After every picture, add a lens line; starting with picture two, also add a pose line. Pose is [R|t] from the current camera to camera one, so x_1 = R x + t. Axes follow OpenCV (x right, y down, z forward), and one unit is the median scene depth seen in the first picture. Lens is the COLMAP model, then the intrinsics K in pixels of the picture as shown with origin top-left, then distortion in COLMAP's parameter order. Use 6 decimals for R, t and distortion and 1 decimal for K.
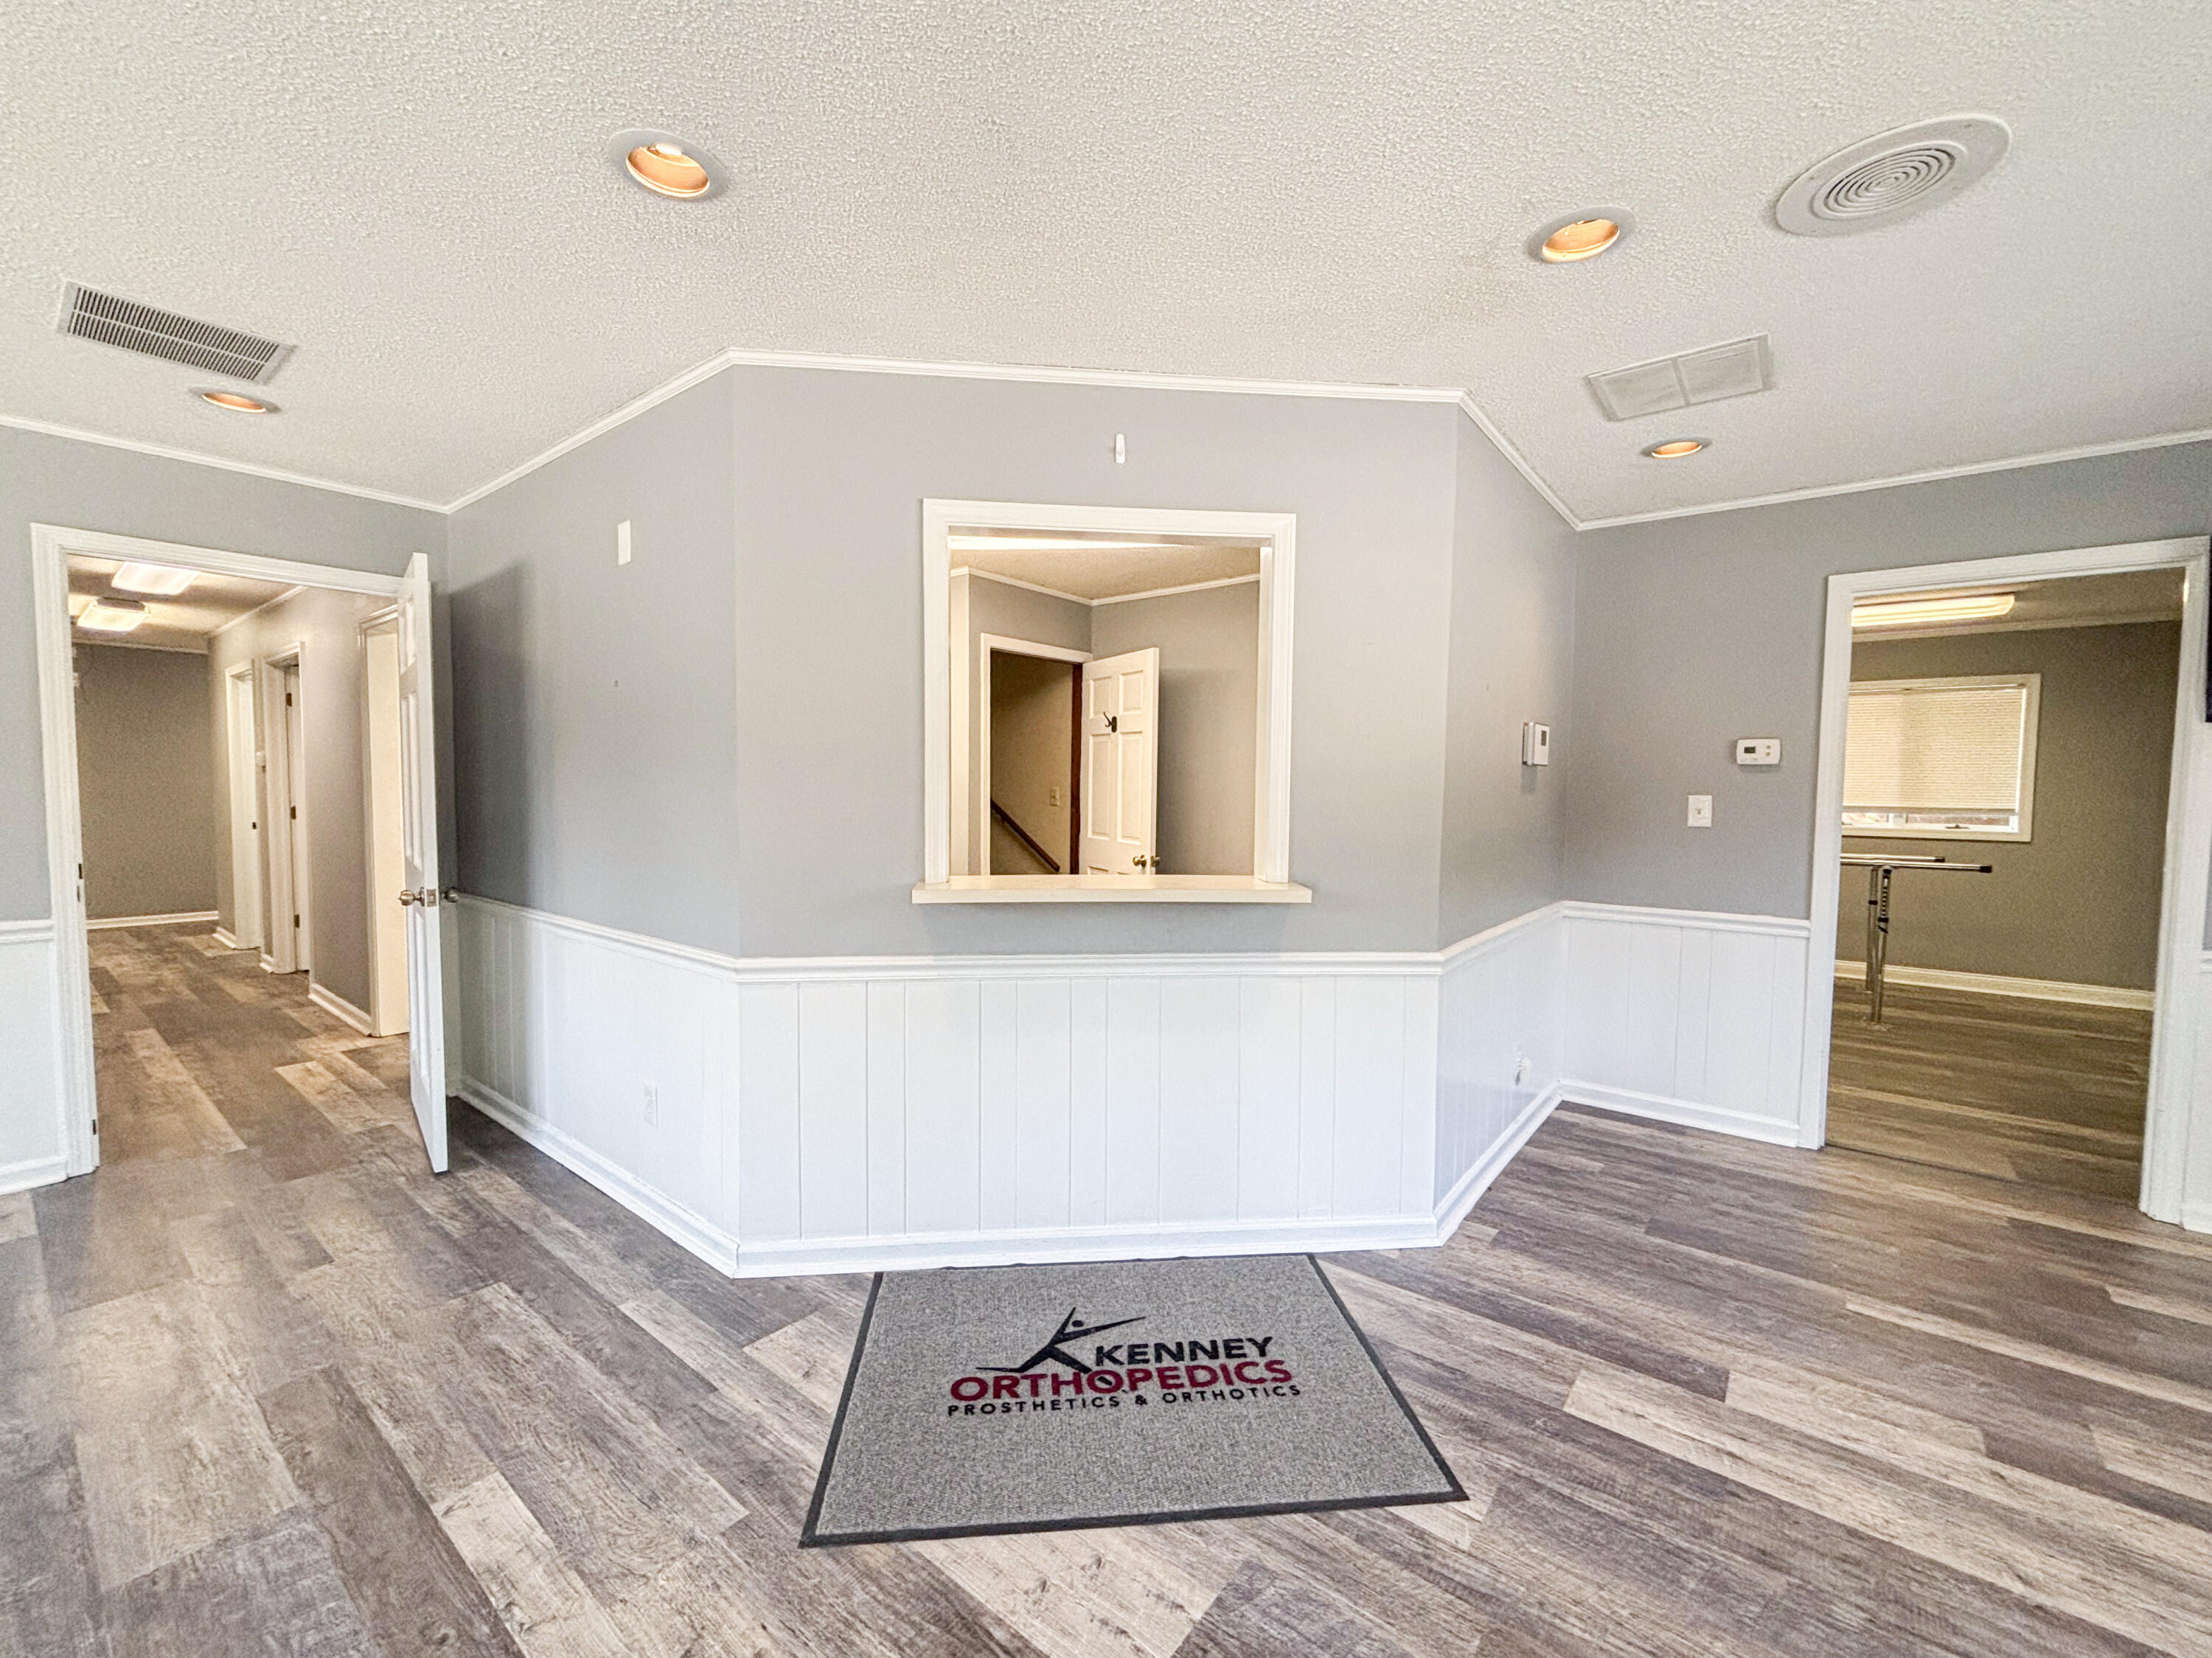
lens RADIAL K [[920.9, 0, 1101.8], [0, 920.9, 828.2], [0, 0, 1]] dist [-0.017417, 0.014245]
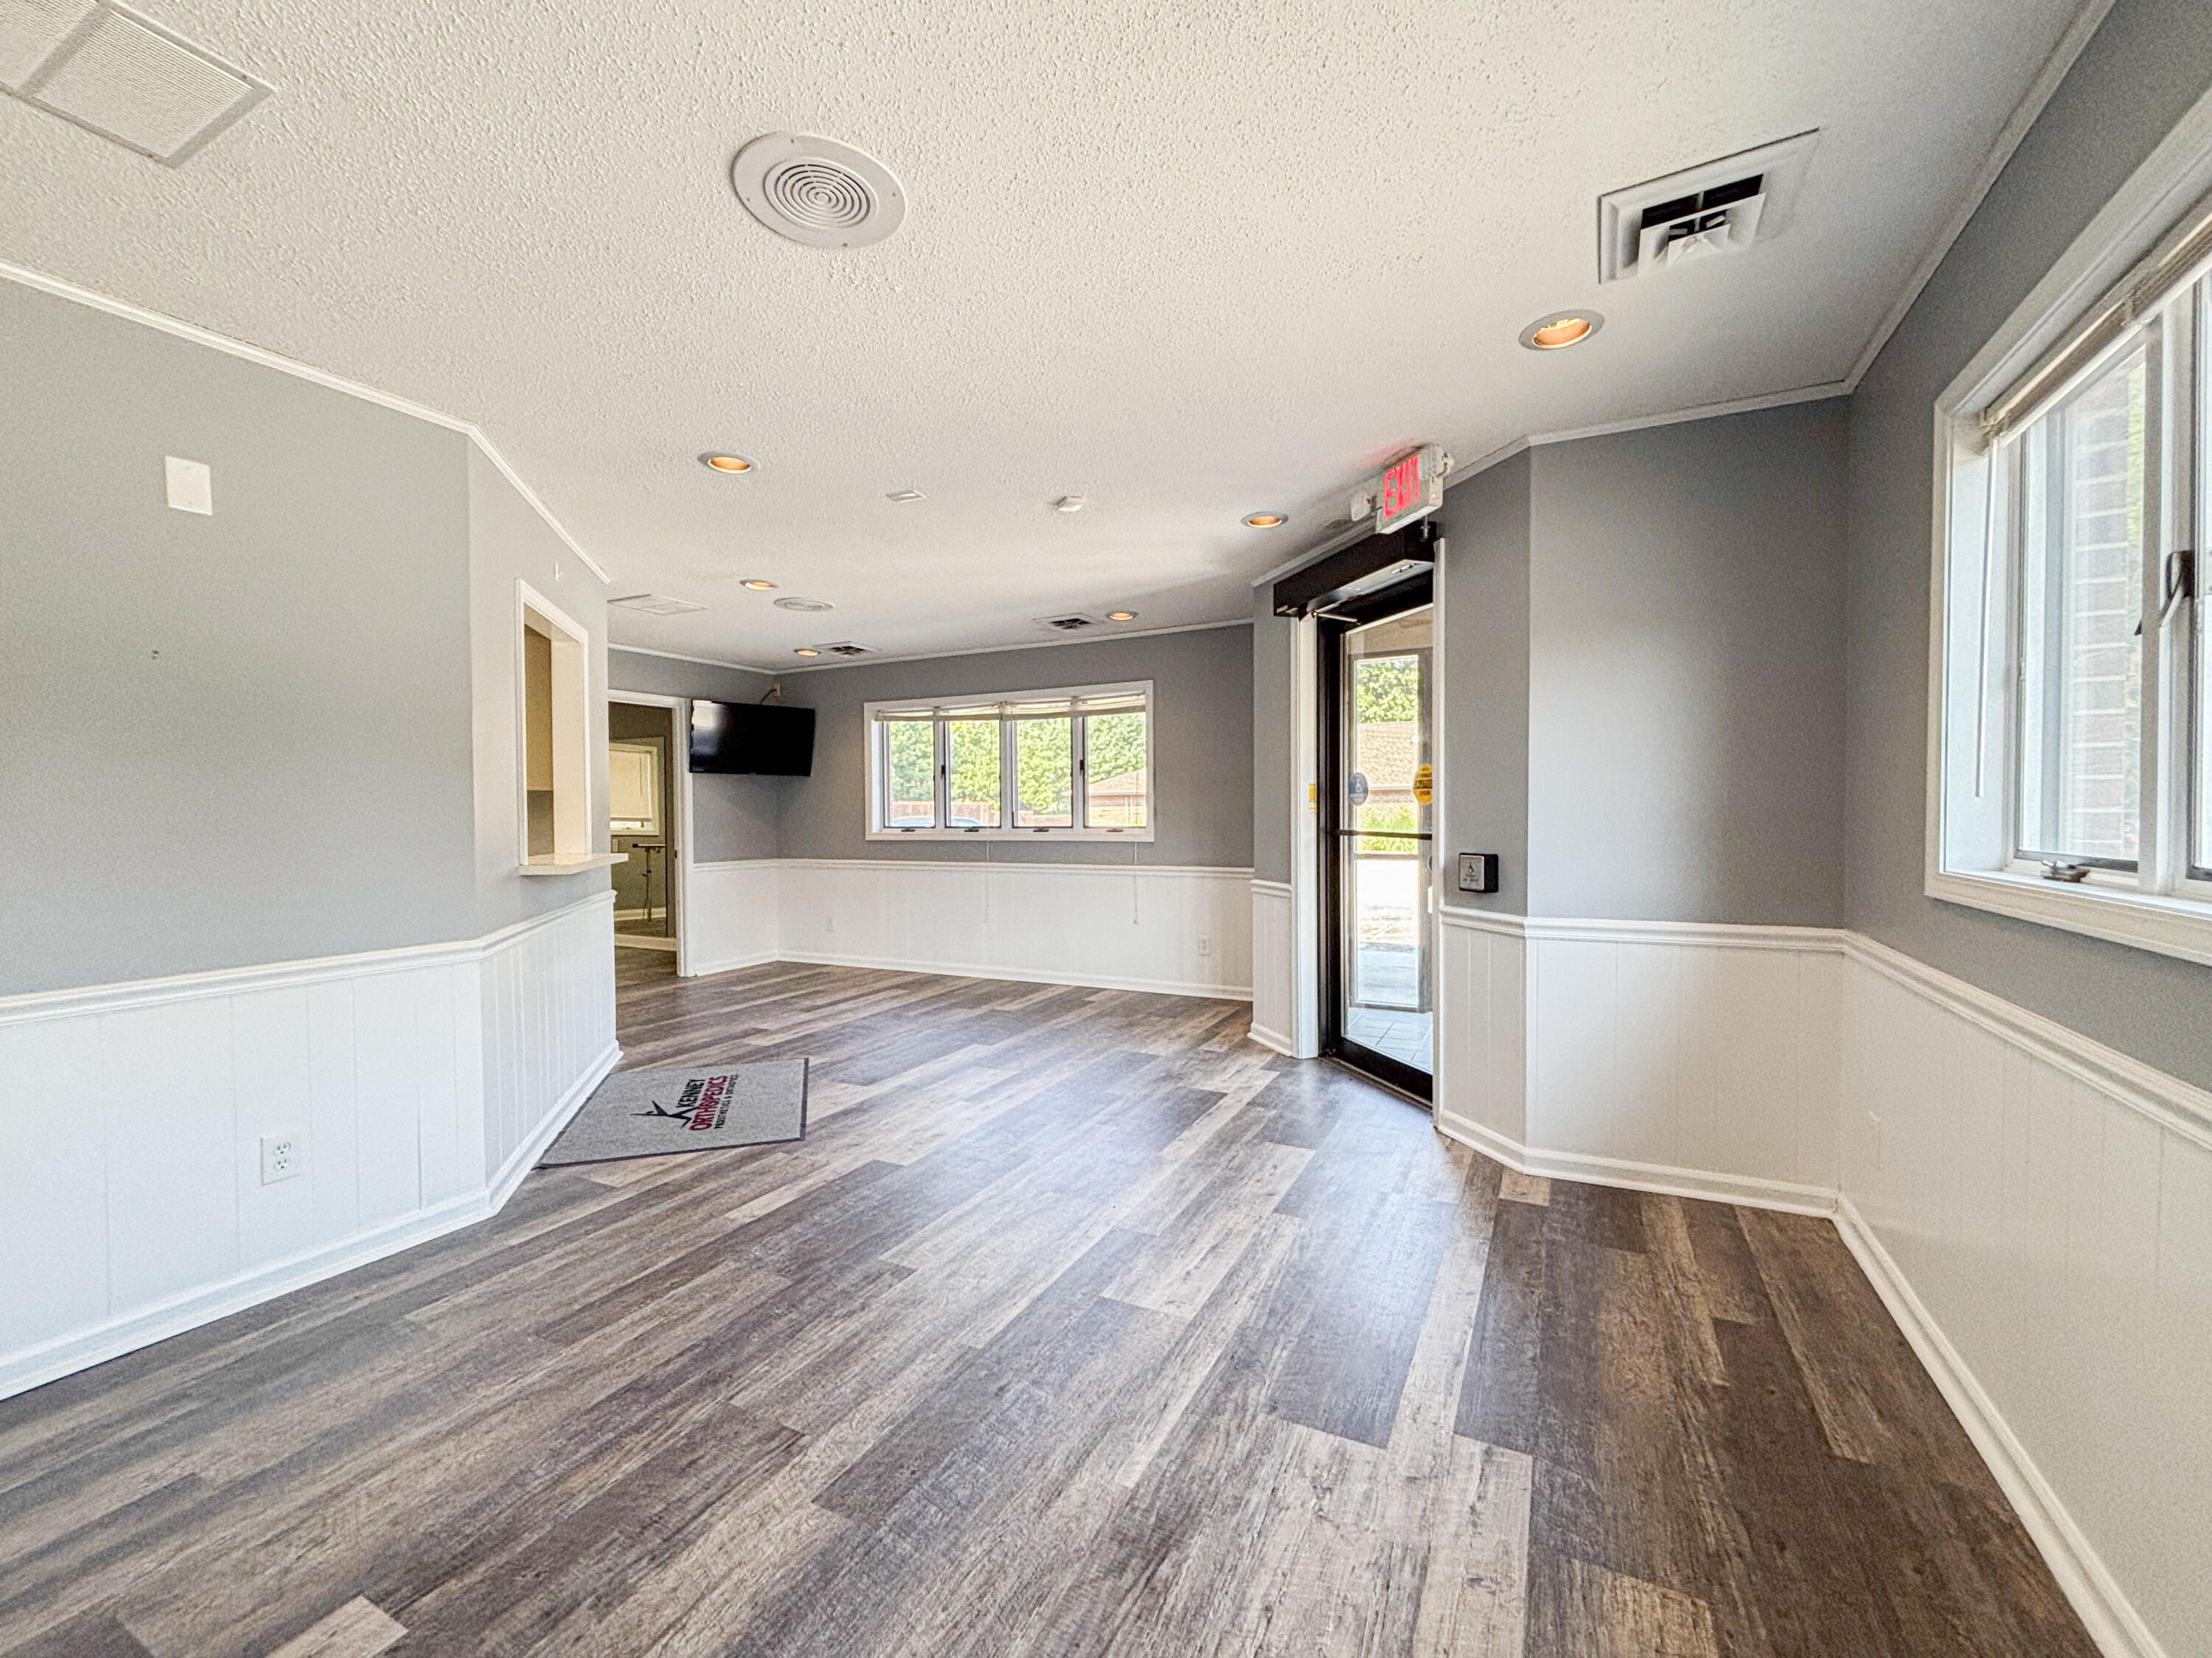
lens RADIAL K [[920.9, 0, 1101.8], [0, 920.9, 828.2], [0, 0, 1]] dist [-0.017417, 0.014245]
pose [[-0.195432, -0.029461, 0.980275, -1.959051], [0.056068, 0.997578, 0.041159, -0.000336], [-0.979113, 0.063005, -0.193307, 0.521473]]
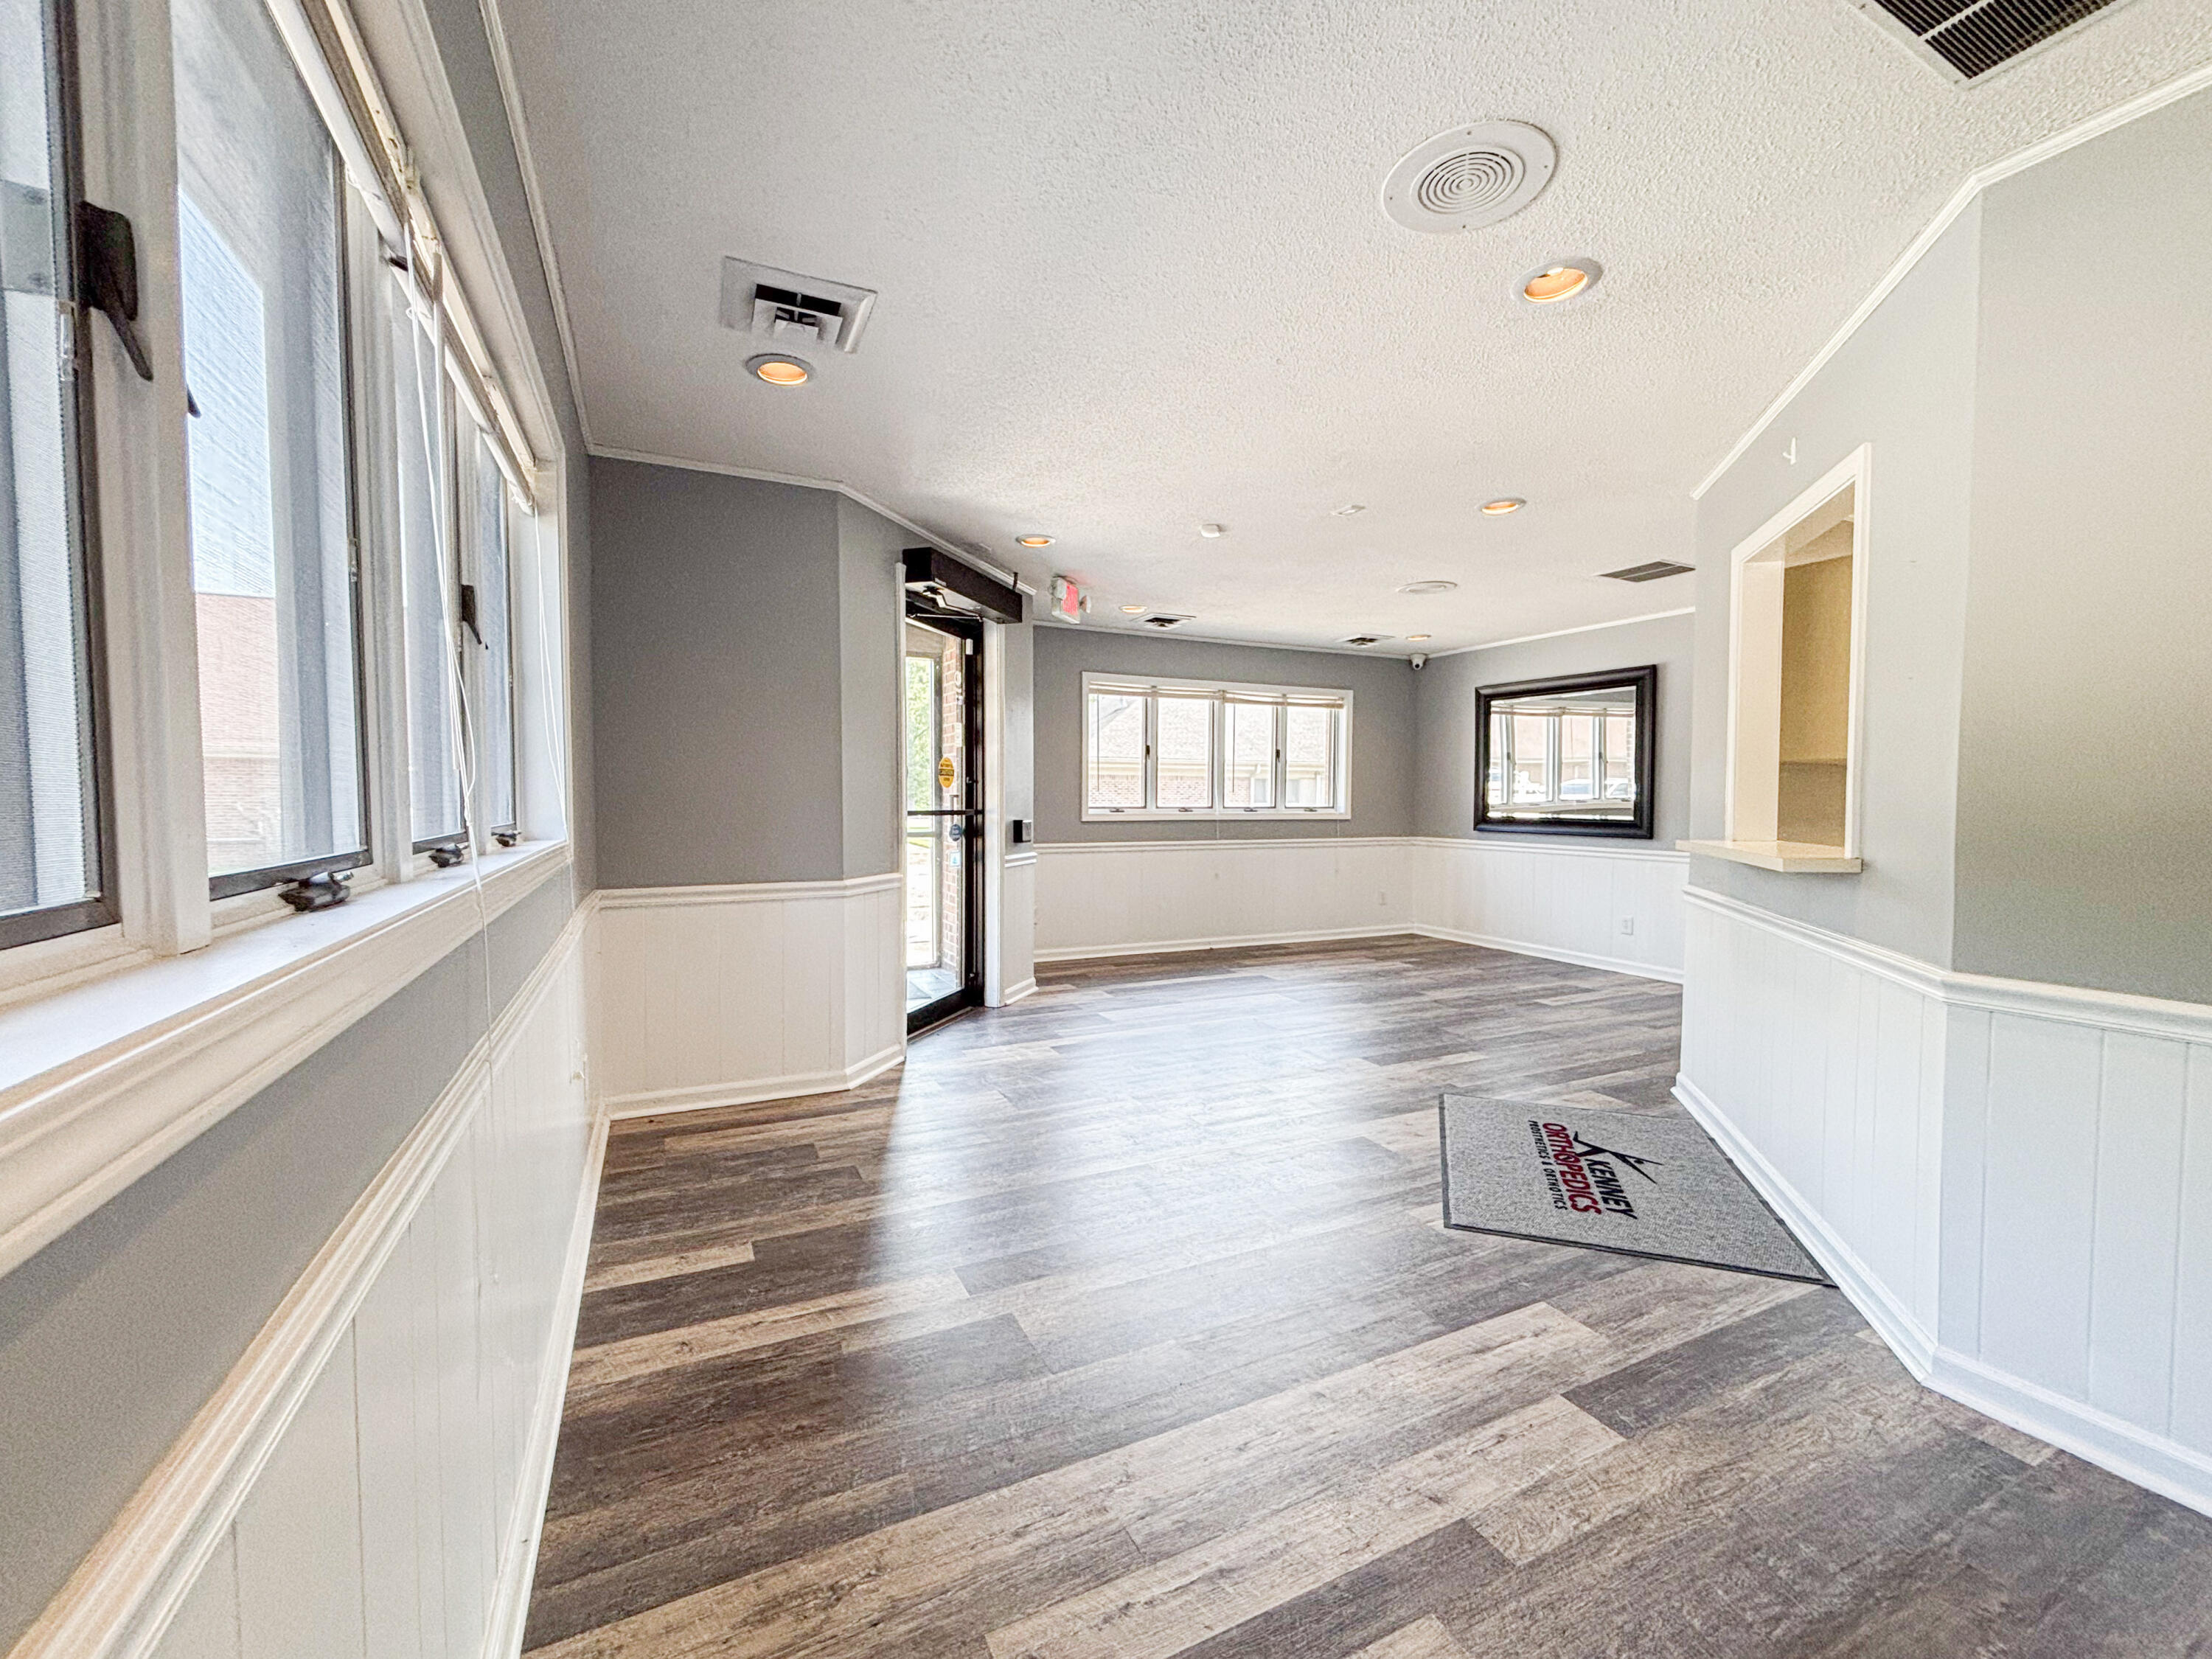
lens RADIAL K [[899.4, 0, 1106.7], [0, 899.4, 837.3], [0, 0, 1]] dist [-0.001483, 0.000542]
pose [[-0.429330, 0.028180, -0.902708, 1.603783], [-0.051164, 0.997149, 0.055461, 0.035230], [0.901697, 0.069997, -0.426664, 0.890567]]
